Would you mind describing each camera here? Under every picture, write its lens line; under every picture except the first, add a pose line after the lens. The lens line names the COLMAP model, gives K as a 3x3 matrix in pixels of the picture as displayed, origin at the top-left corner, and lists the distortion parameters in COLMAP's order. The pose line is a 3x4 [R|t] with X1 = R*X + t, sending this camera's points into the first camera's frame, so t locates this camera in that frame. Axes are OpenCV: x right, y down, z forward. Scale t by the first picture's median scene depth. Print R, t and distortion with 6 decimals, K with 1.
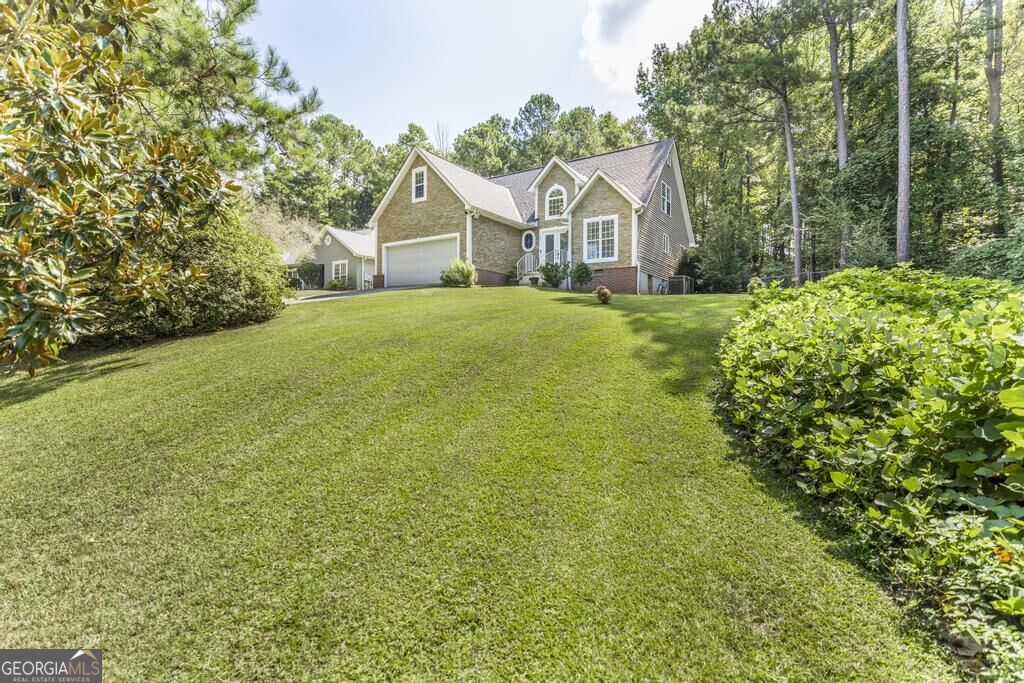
lens RADIAL K [[486.6, 0, 512.0], [0, 486.6, 341.5], [0, 0, 1]] dist [-0.000169, -0.000072]
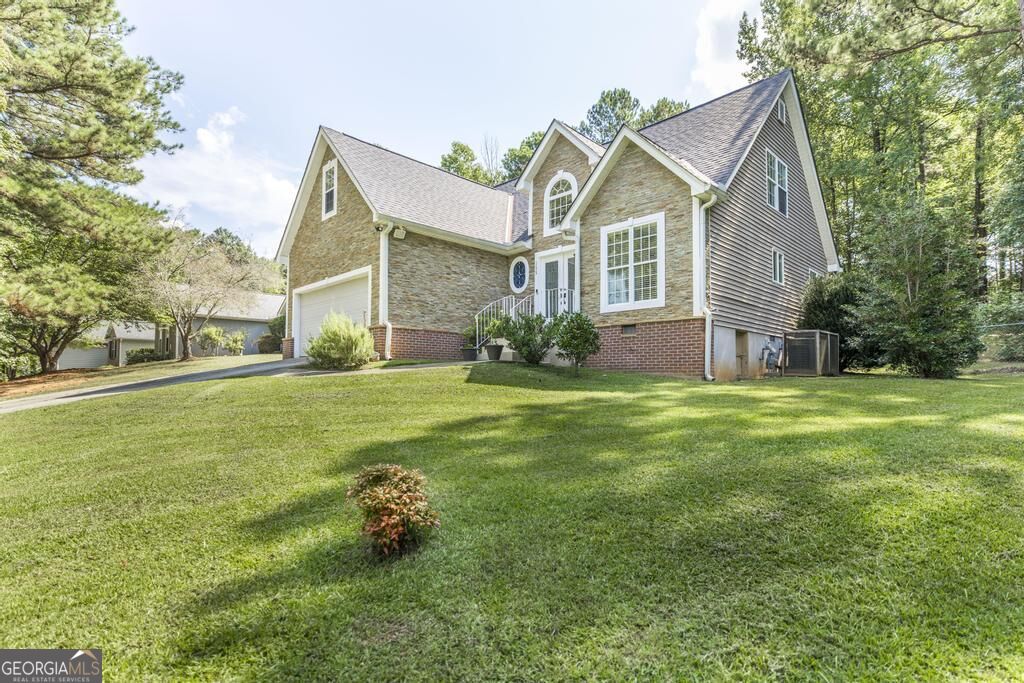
lens RADIAL K [[501.6, 0, 514.9], [0, 501.6, 362.0], [0, 0, 1]] dist [0.000801, 0.000256]
pose [[0.977522, -0.009467, -0.210623, 0.164492], [0.001300, 0.999243, -0.038881, -0.085298], [0.210832, 0.037733, 0.976794, 0.451042]]
